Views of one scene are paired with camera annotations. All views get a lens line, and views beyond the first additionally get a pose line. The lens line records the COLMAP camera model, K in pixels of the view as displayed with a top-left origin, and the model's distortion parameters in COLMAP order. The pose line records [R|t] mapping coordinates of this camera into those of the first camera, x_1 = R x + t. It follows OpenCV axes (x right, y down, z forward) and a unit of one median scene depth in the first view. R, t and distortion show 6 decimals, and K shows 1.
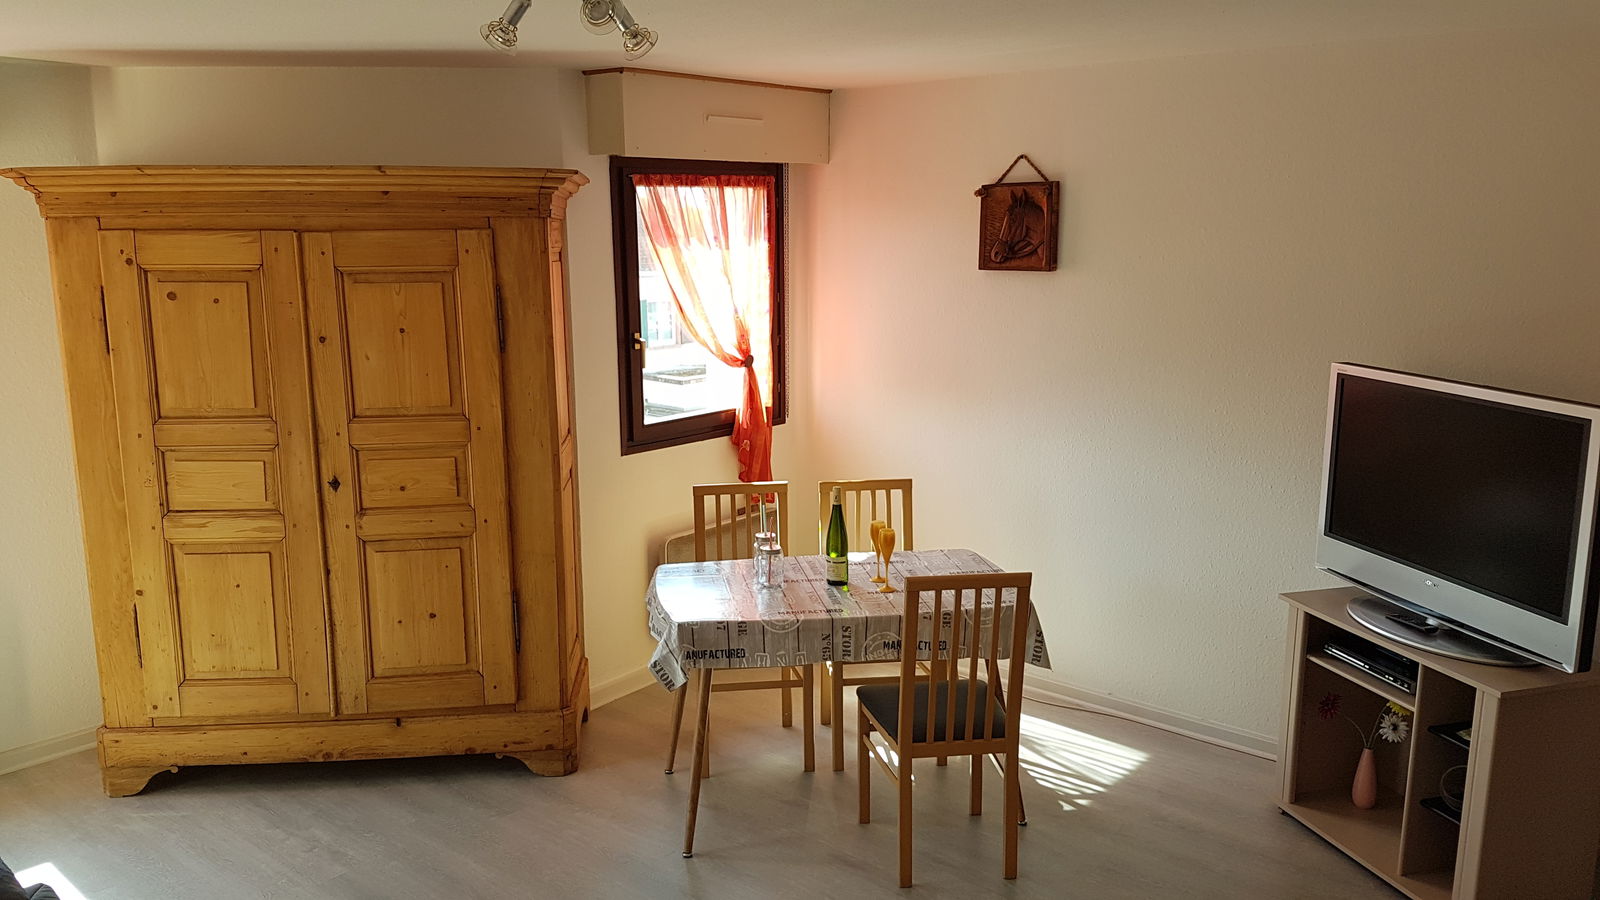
lens RADIAL K [[1234.8, 0, 801.4], [0, 1234.8, 457.5], [0, 0, 1]] dist [0.176162, -0.302953]
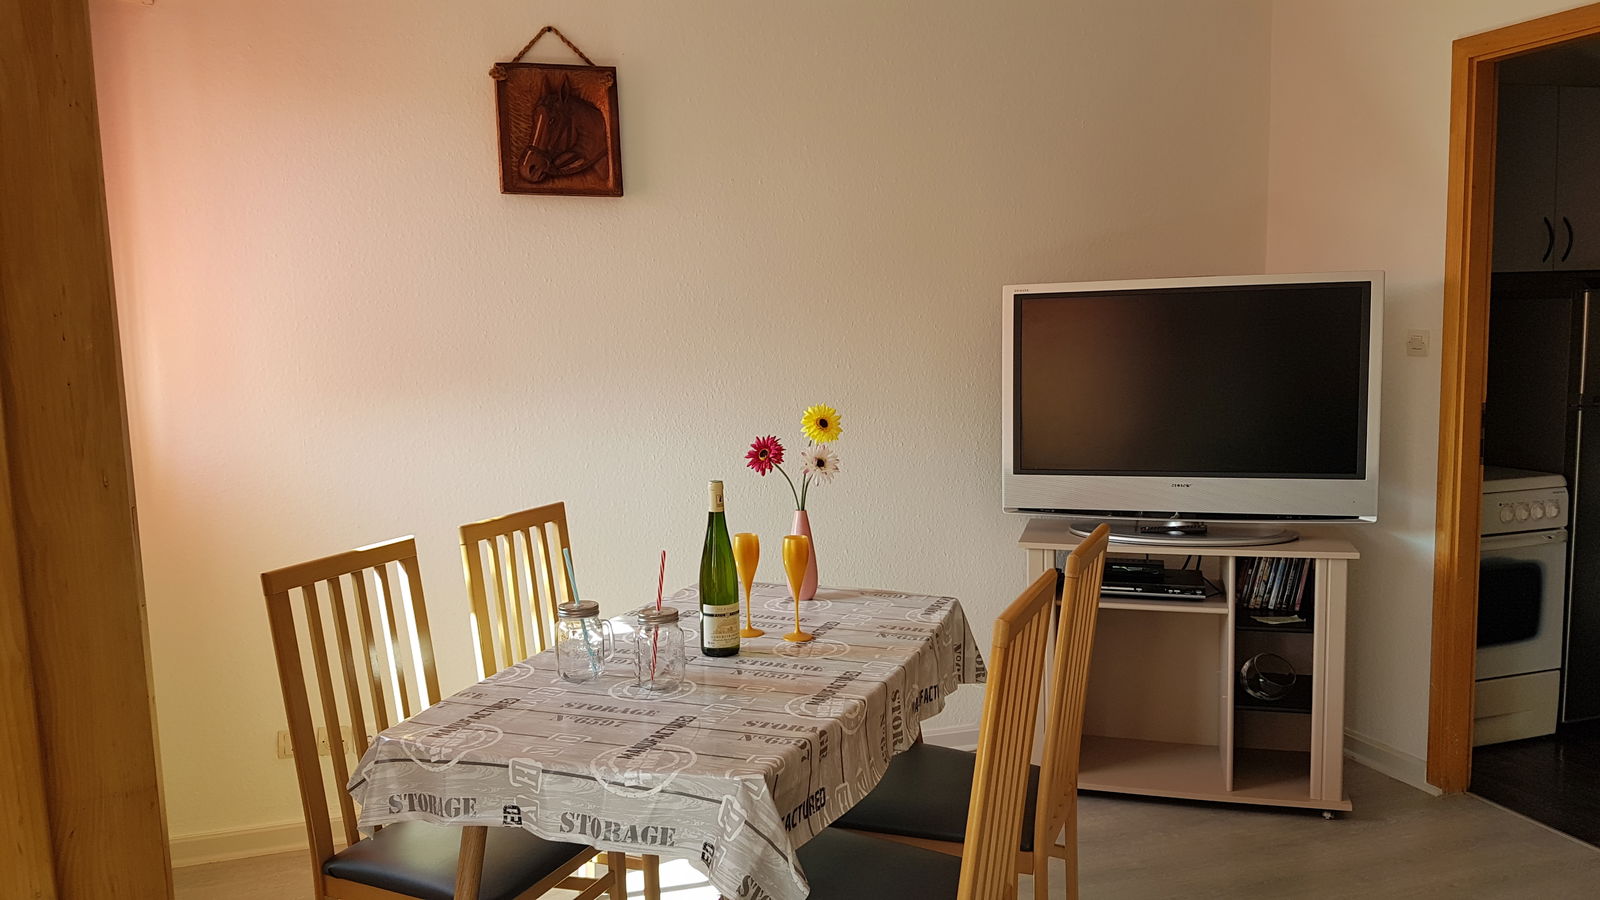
lens RADIAL K [[1234.8, 0, 801.4], [0, 1234.8, 457.5], [0, 0, 1]] dist [0.176162, -0.302953]
pose [[0.508169, -0.095510, 0.855945, -0.368686], [0.186484, 0.982457, -0.001087, 0.017638], [-0.840826, 0.160172, 0.517065, 0.563266]]
